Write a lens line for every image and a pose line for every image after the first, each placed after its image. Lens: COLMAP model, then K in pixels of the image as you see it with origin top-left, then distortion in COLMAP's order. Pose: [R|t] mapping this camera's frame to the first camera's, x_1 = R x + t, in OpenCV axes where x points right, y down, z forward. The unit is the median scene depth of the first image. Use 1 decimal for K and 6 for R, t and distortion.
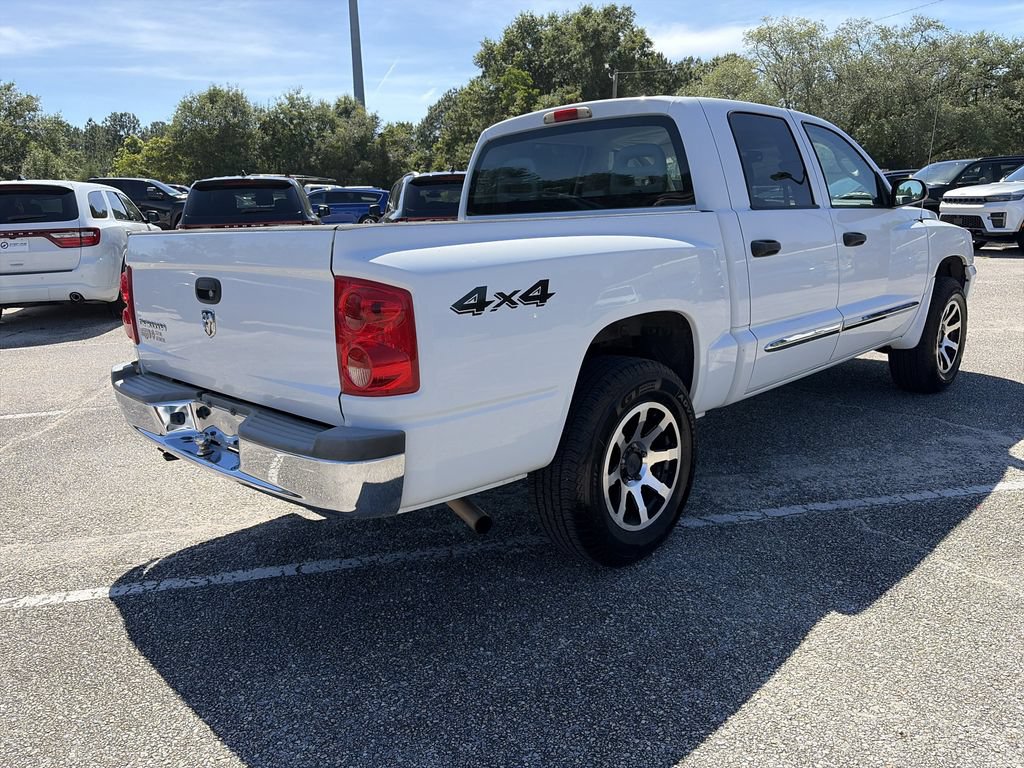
lens RADIAL K [[758.4, 0, 502.2], [0, 758.4, 380.1], [0, 0, 1]] dist [0.057429, -0.072101]
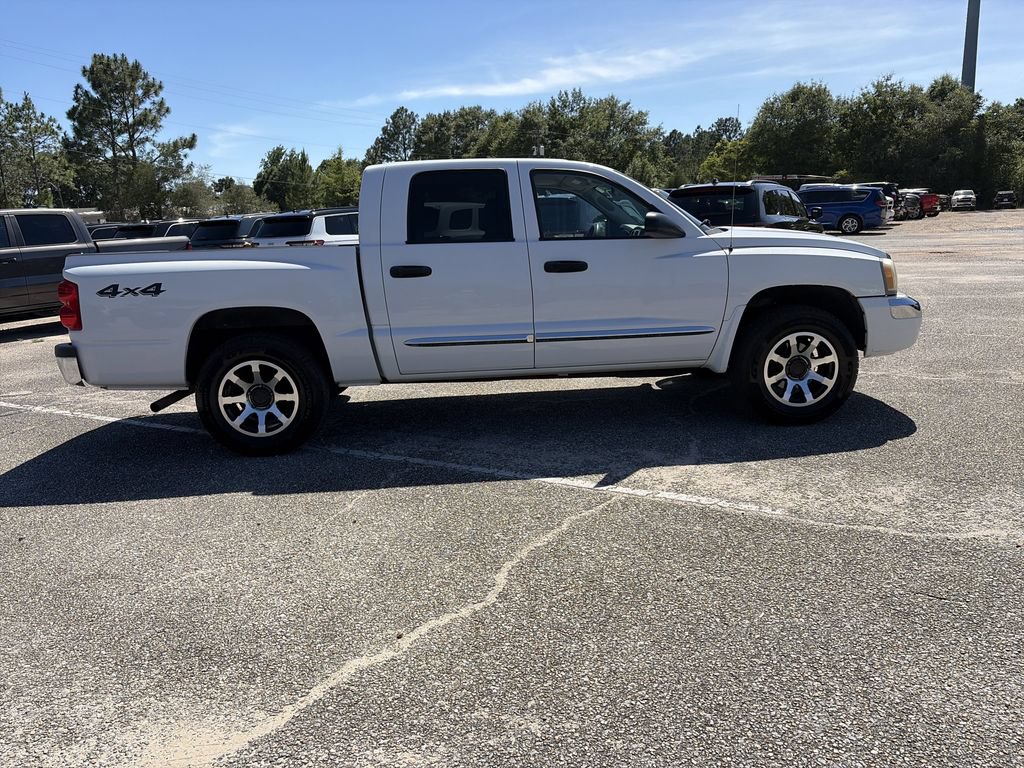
lens RADIAL K [[798.7, 0, 527.4], [0, 798.7, 386.2], [0, 0, 1]] dist [0.049554, -0.118415]
pose [[0.726391, 0.132208, -0.674446, 0.121701], [-0.128032, 0.990176, 0.056207, -0.005958], [0.675251, 0.045522, 0.736182, 0.007173]]
